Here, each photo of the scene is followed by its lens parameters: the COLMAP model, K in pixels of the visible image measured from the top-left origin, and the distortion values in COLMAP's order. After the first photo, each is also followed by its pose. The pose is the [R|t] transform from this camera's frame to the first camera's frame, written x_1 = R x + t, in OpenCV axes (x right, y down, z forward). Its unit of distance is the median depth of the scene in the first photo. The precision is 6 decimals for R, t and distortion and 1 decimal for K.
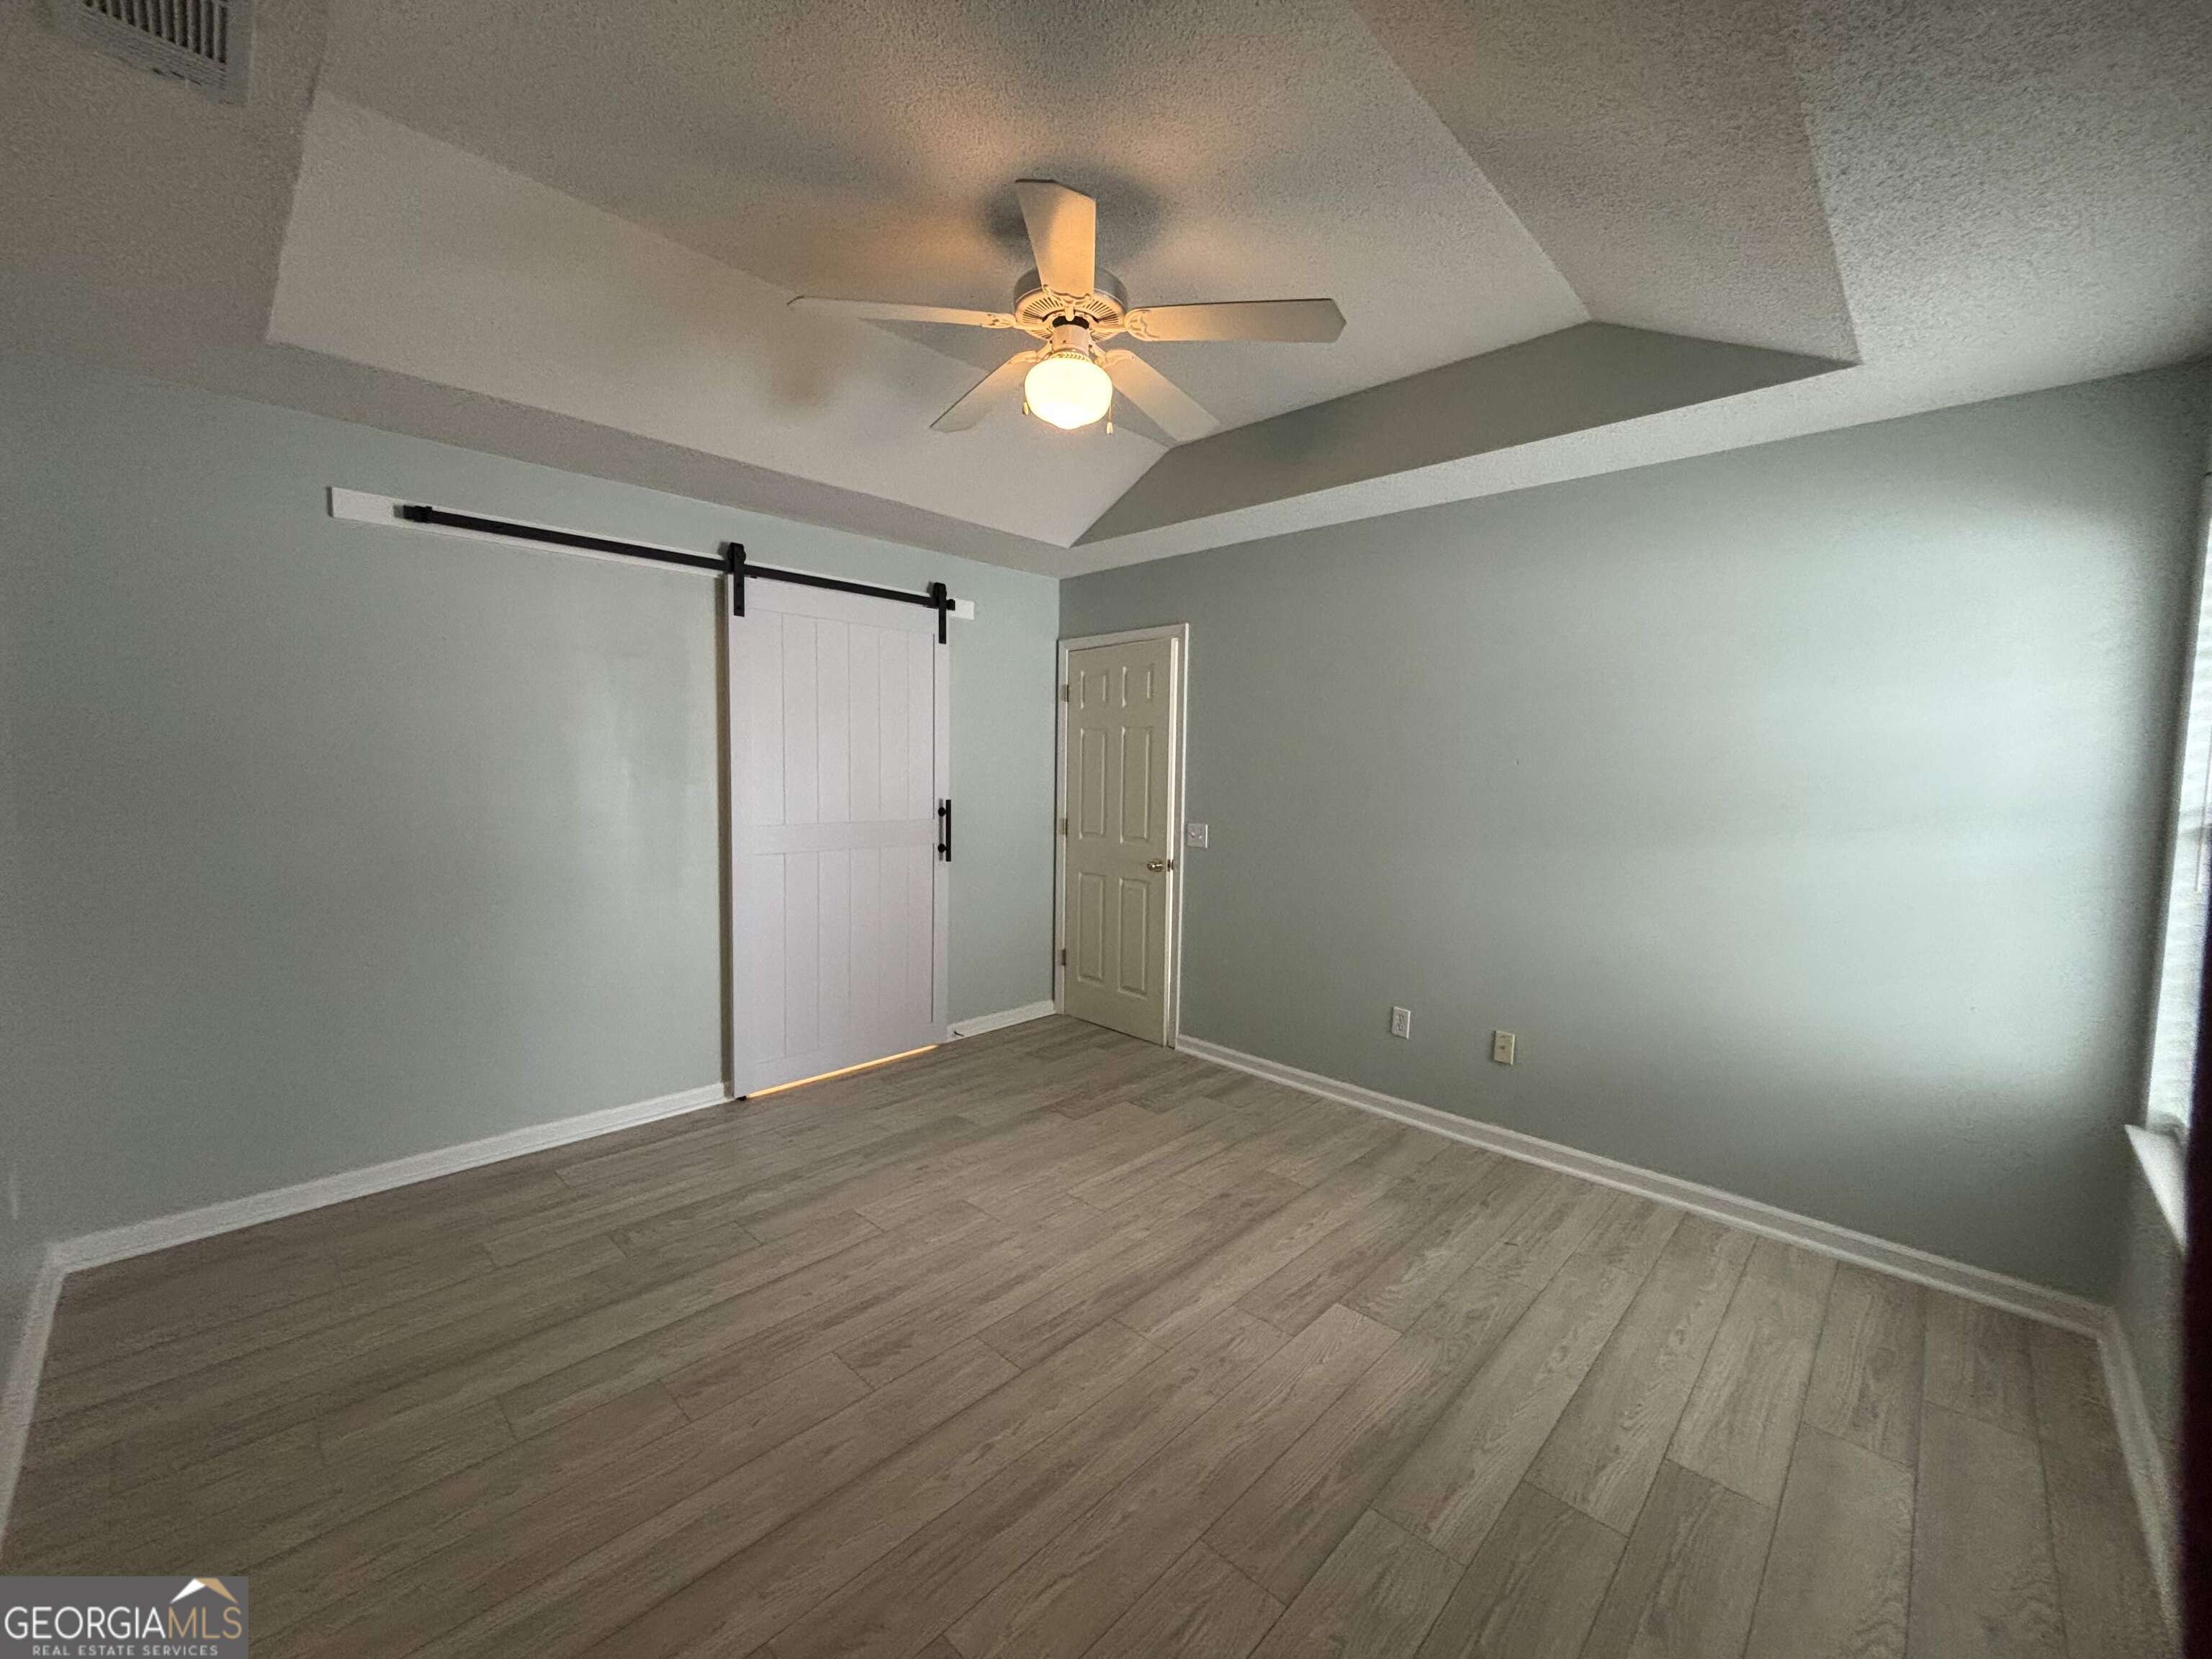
lens RADIAL K [[878.3, 0, 1106.0], [0, 878.3, 829.5], [0, 0, 1]] dist [0.011872, -0.000002]
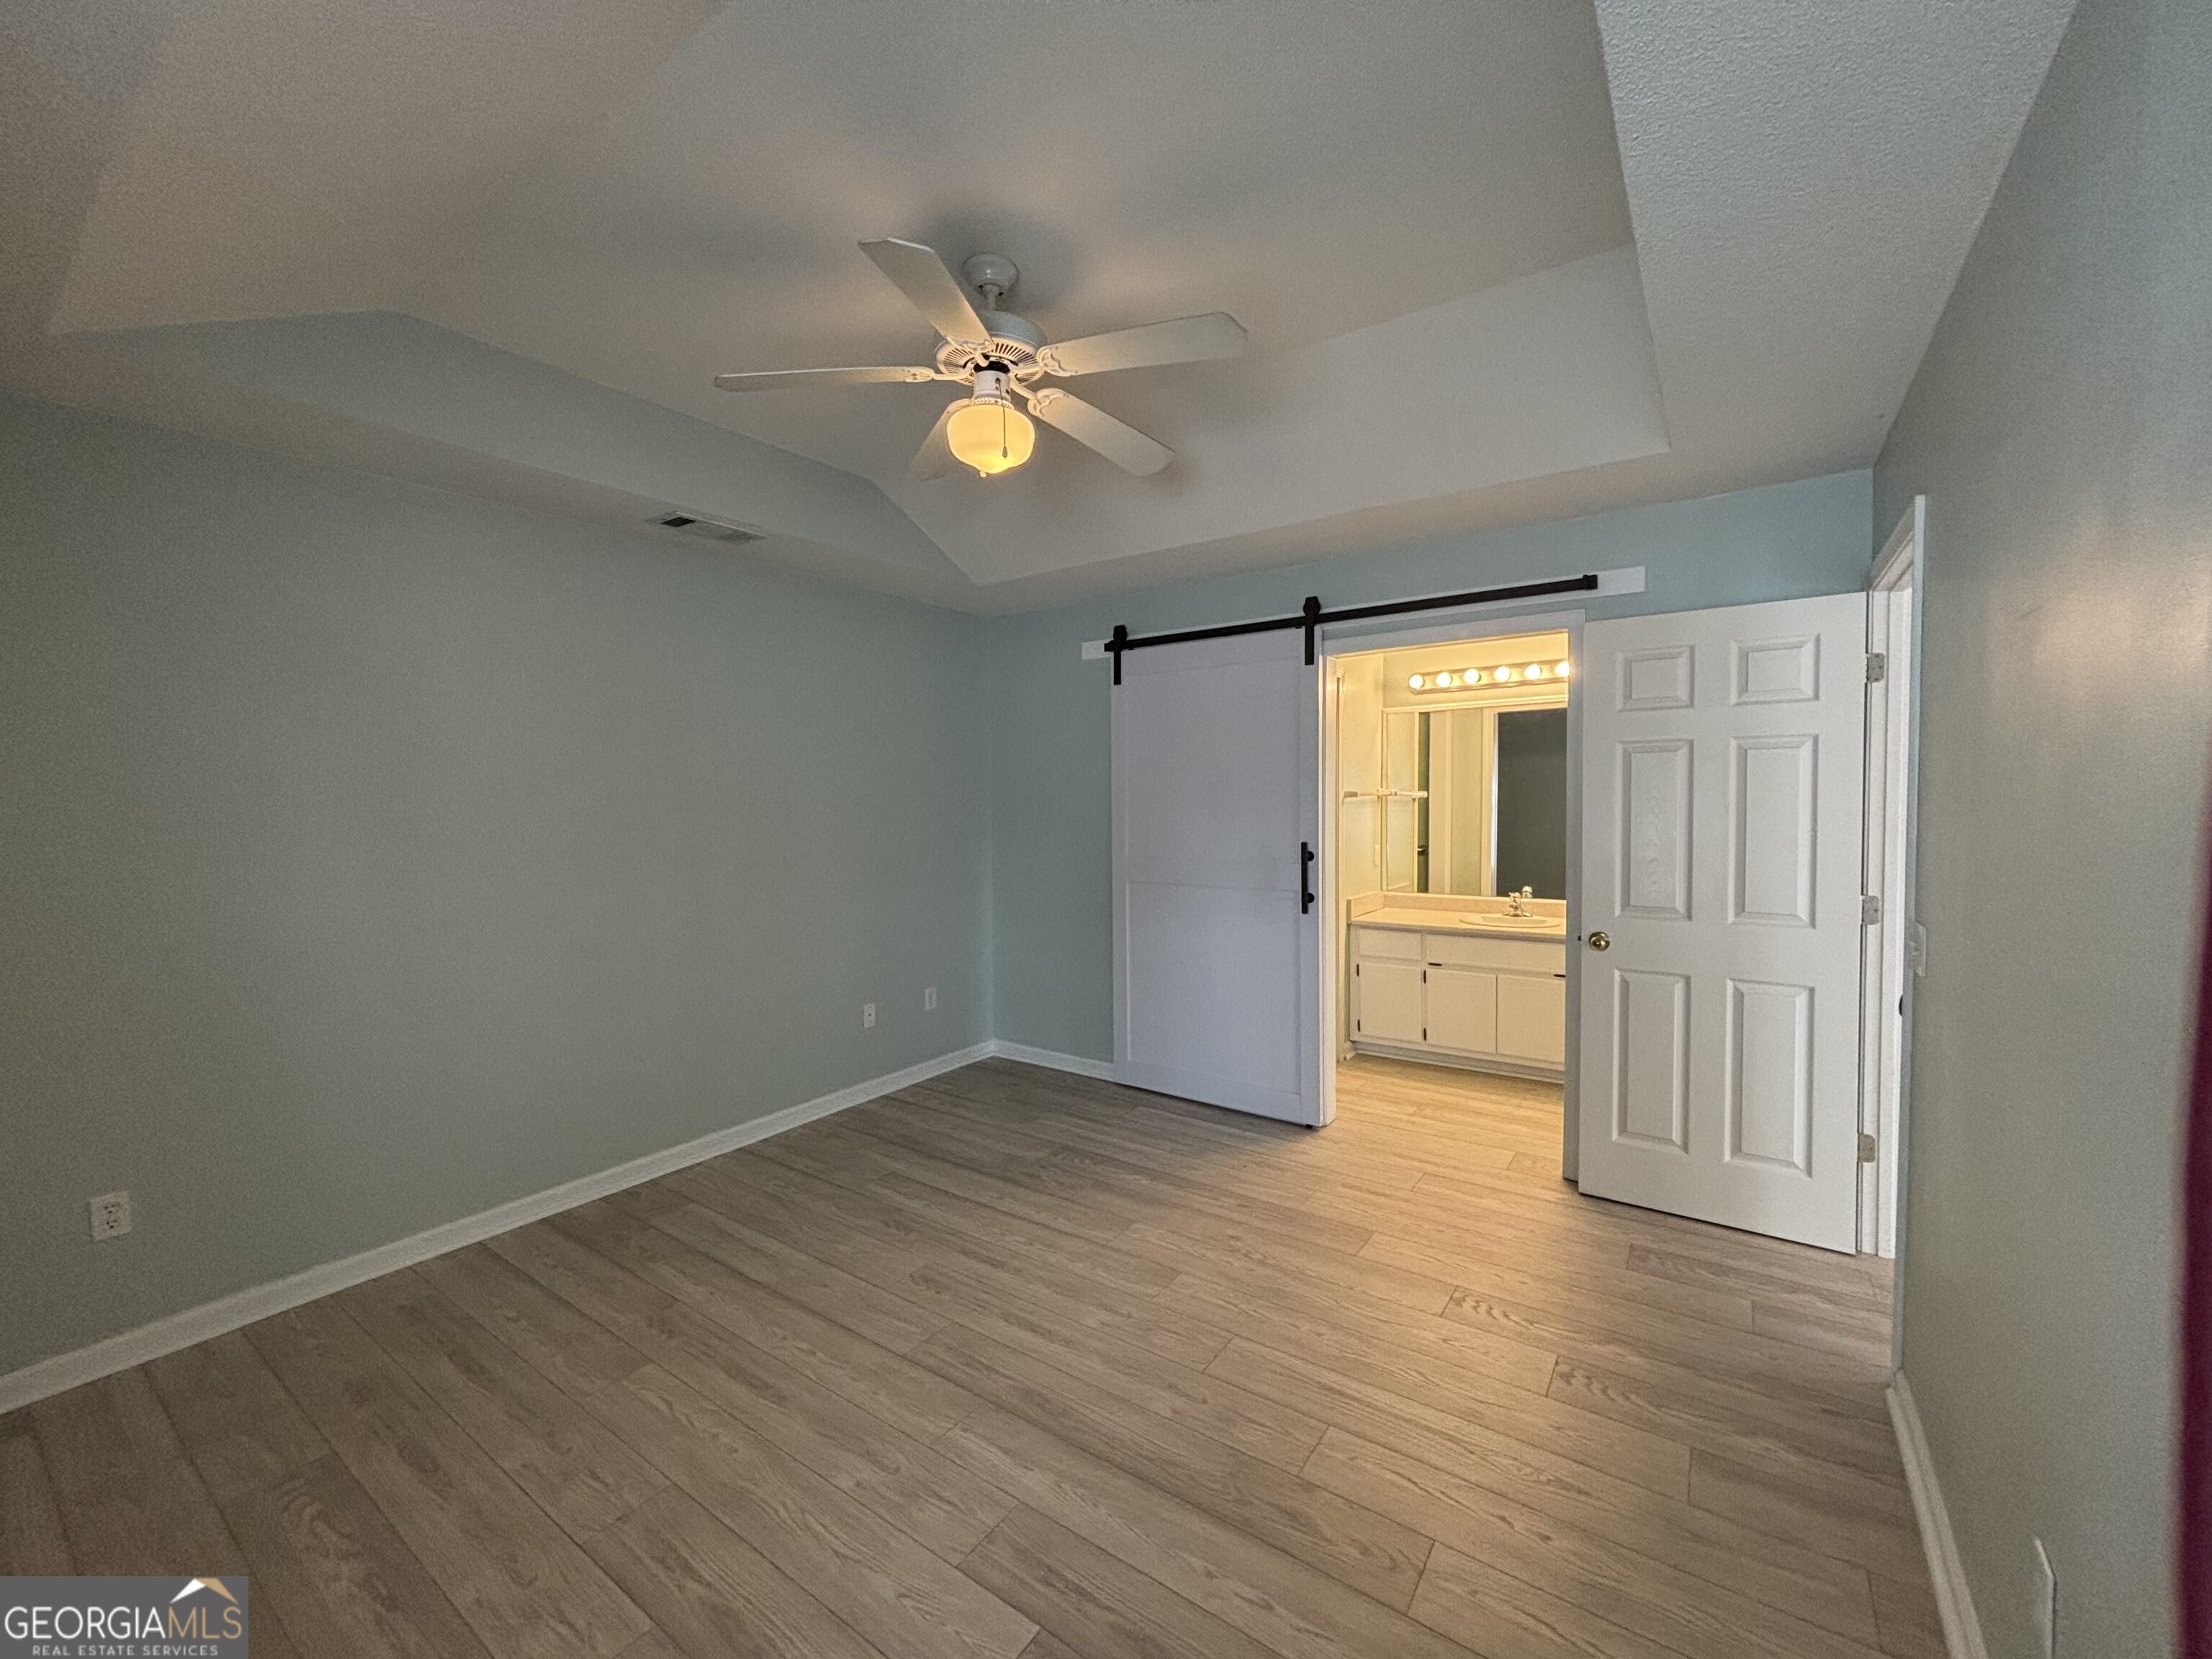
lens RADIAL K [[893.7, 0, 1106.0], [0, 893.7, 829.5], [0, 0, 1]] dist [0.010398, -0.000023]
pose [[0.158606, 0.016963, -0.987196, 0.897264], [-0.062321, 0.998031, 0.007137, -0.054931], [0.985373, 0.060391, 0.159350, 0.892494]]
